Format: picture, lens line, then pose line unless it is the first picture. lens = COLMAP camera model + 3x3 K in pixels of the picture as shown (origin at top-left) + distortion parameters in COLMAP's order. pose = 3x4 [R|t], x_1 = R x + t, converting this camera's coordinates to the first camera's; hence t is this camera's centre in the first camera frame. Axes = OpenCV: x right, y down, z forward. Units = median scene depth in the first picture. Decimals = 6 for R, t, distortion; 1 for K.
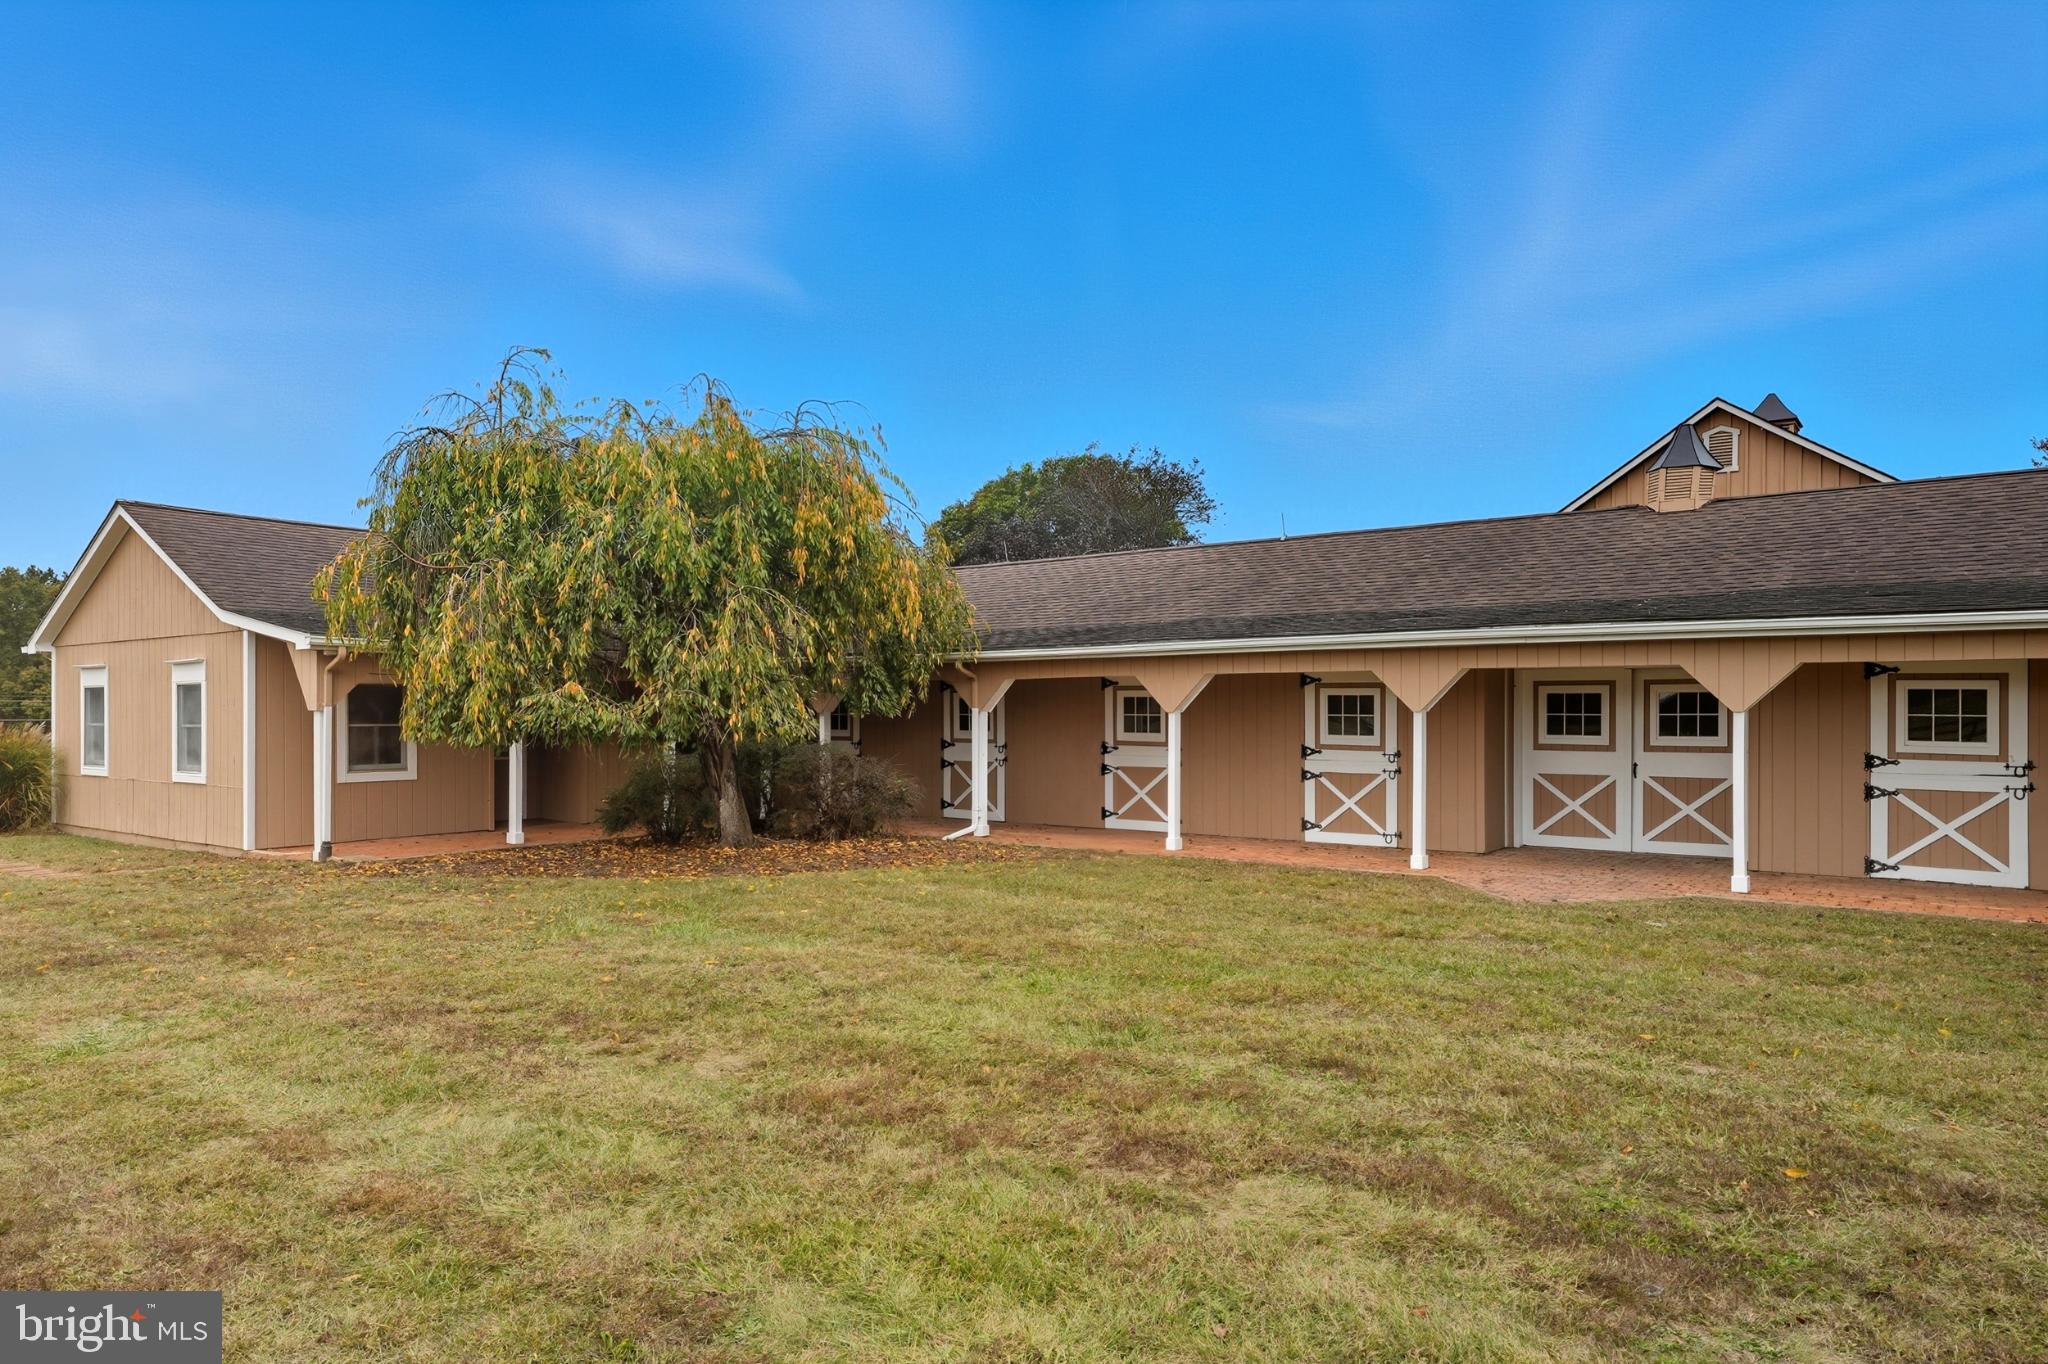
lens RADIAL K [[1300.1, 0, 1016.0], [0, 1300.1, 688.9], [0, 0, 1]] dist [-0.002809, 0.000092]
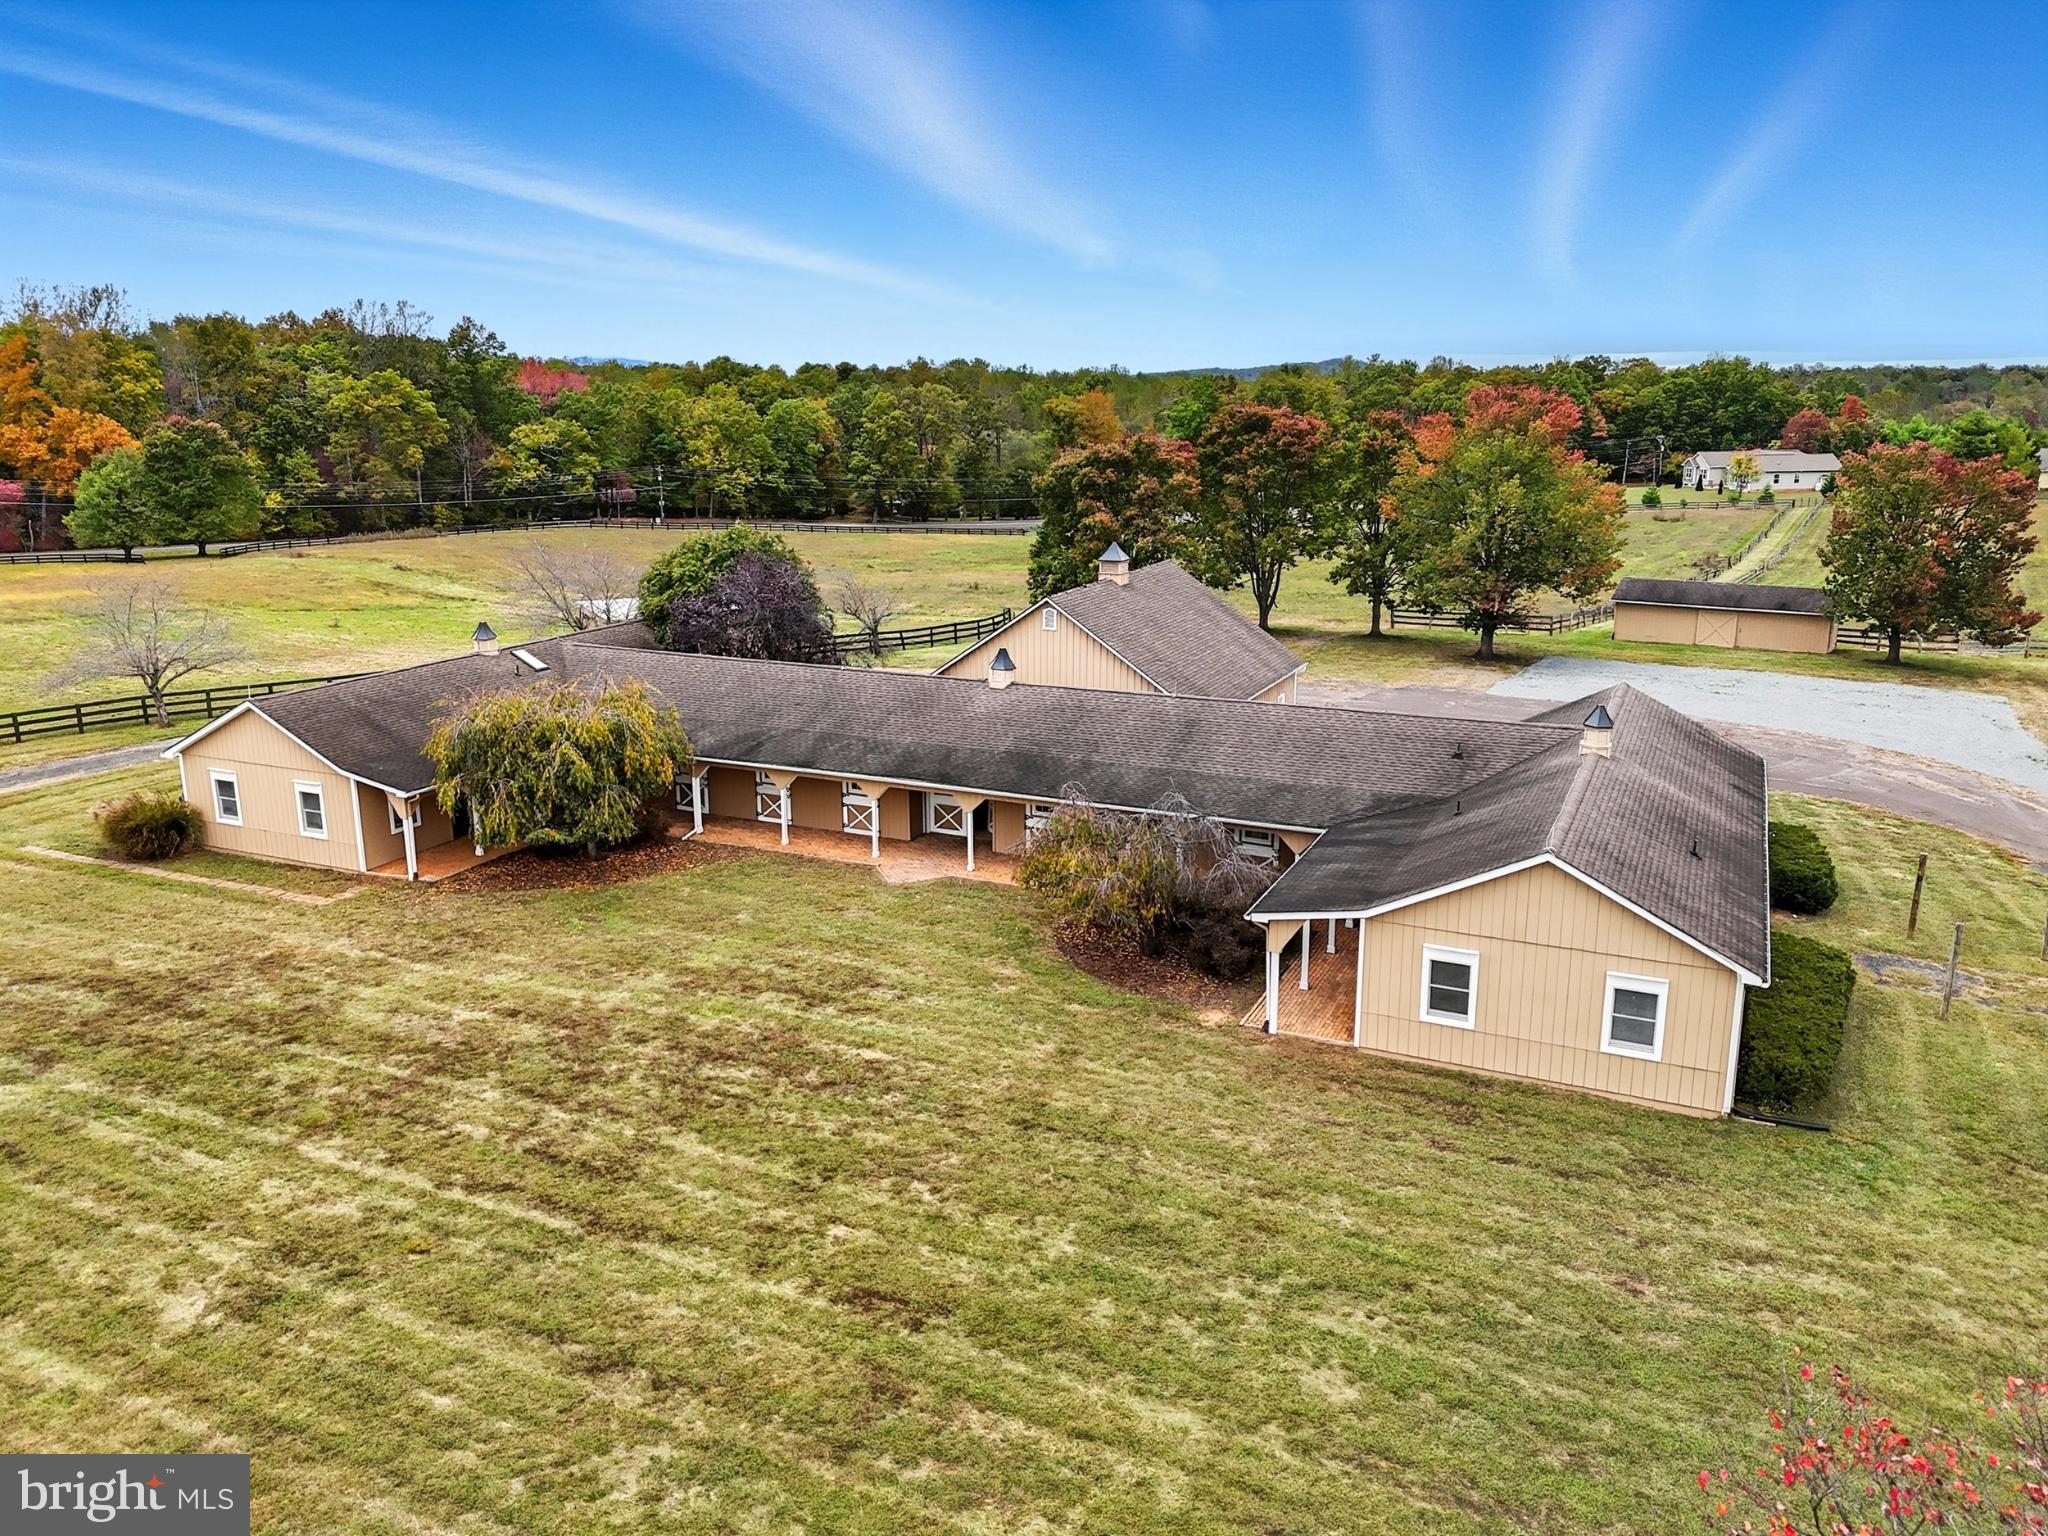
lens RADIAL K [[1494.6, 0, 1025.6], [0, 1494.6, 762.5], [0, 0, 1]] dist [0.040487, -0.004307]
pose [[0.977539, -0.057055, 0.202887, 0.005973], [0.003628, 0.967073, 0.254473, -0.919651], [-0.210726, -0.248021, 0.945558, -2.114653]]
